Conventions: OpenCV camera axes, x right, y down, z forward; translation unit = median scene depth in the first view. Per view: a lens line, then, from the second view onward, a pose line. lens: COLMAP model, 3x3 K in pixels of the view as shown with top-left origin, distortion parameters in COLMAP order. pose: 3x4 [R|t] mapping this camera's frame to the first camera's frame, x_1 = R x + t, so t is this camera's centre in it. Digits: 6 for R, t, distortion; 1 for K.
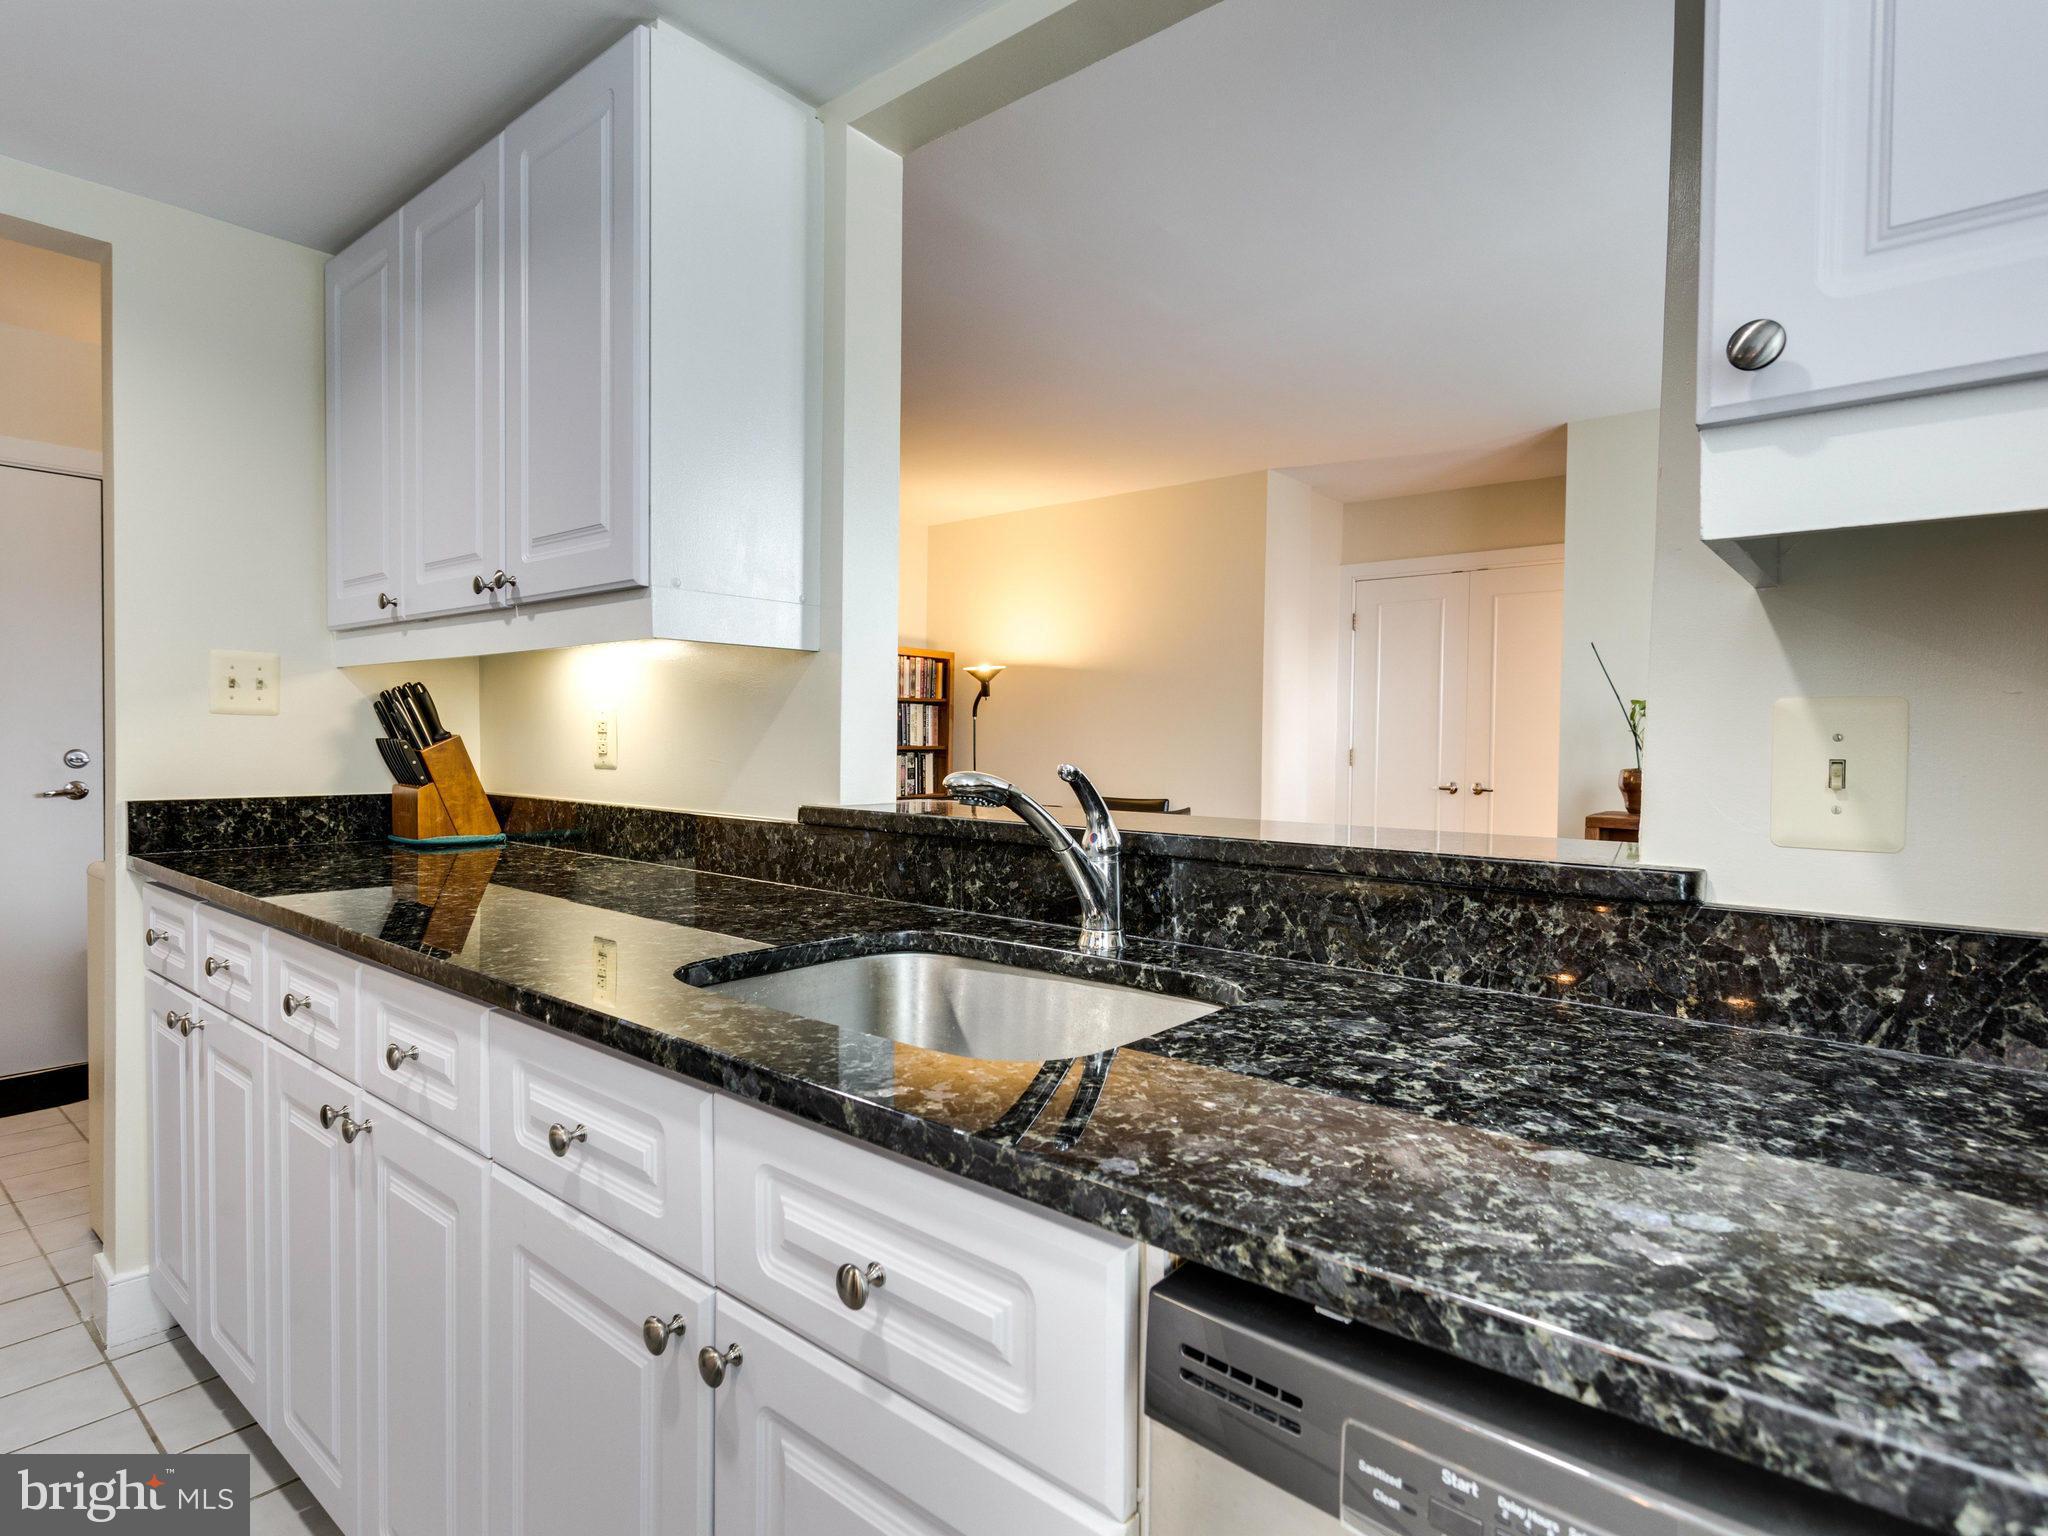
lens RADIAL K [[1098.3, 0, 1024.0], [0, 1098.3, 768.0], [0, 0, 1]] dist [-0.006886, 0.002056]
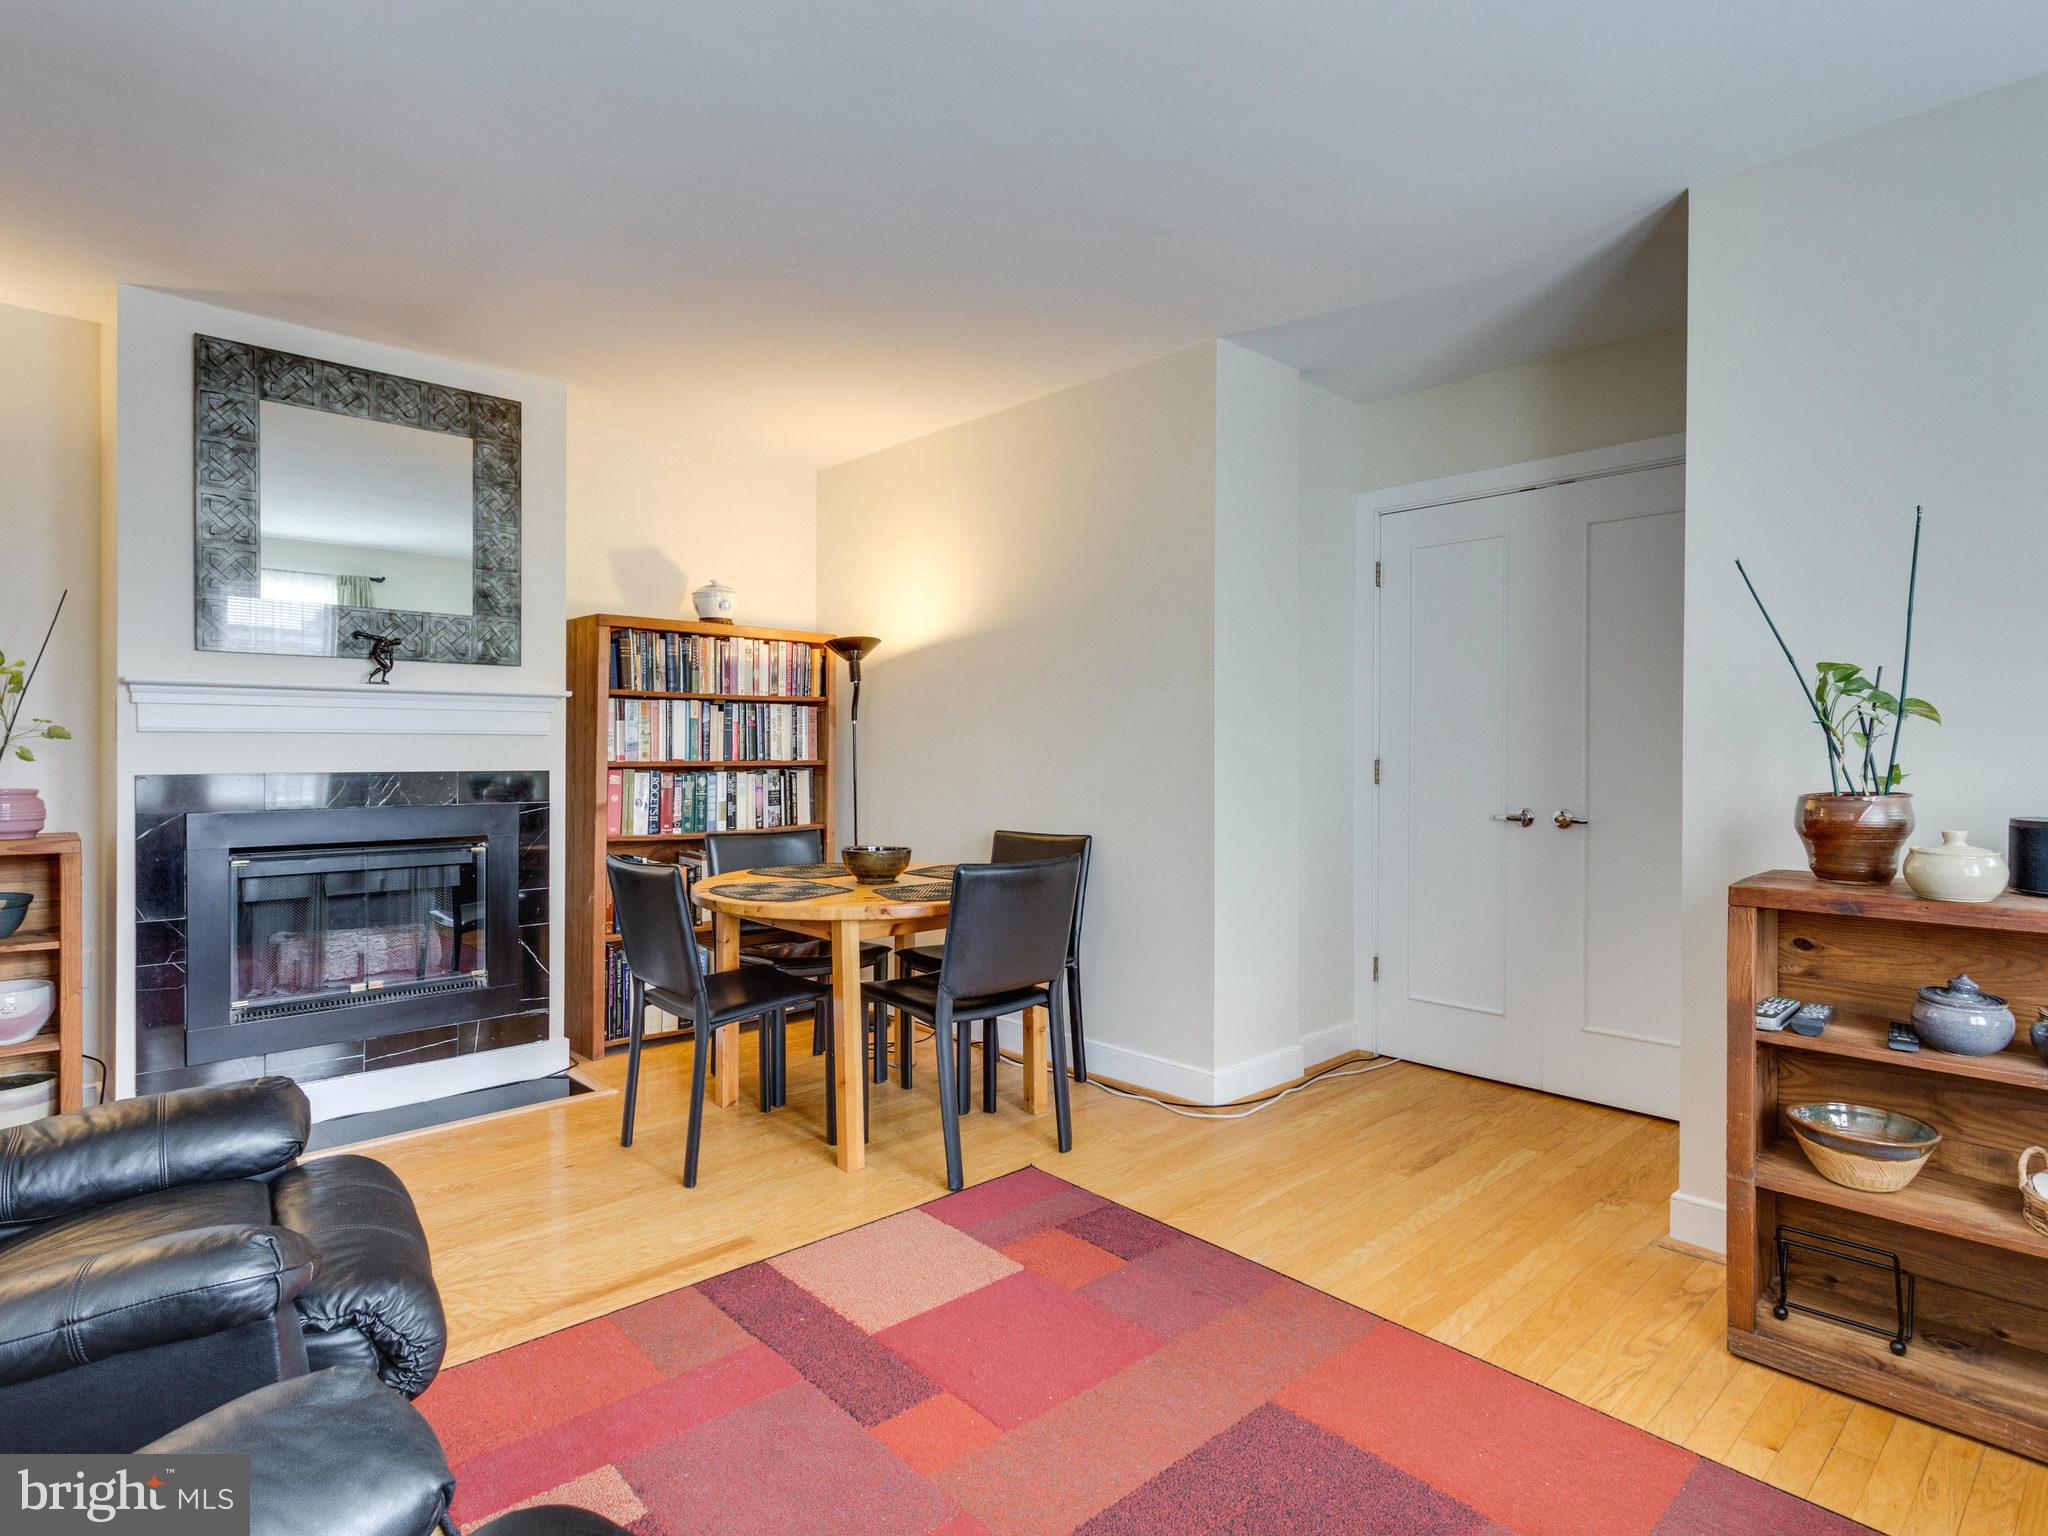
lens RADIAL K [[1098.3, 0, 1024.0], [0, 1098.3, 768.0], [0, 0, 1]] dist [-0.006886, 0.002056]
pose [[0.992421, -0.008499, -0.122590, 0.254096], [0.007046, 0.999900, -0.012281, -0.007890], [0.122682, 0.011324, 0.992381, 0.458193]]
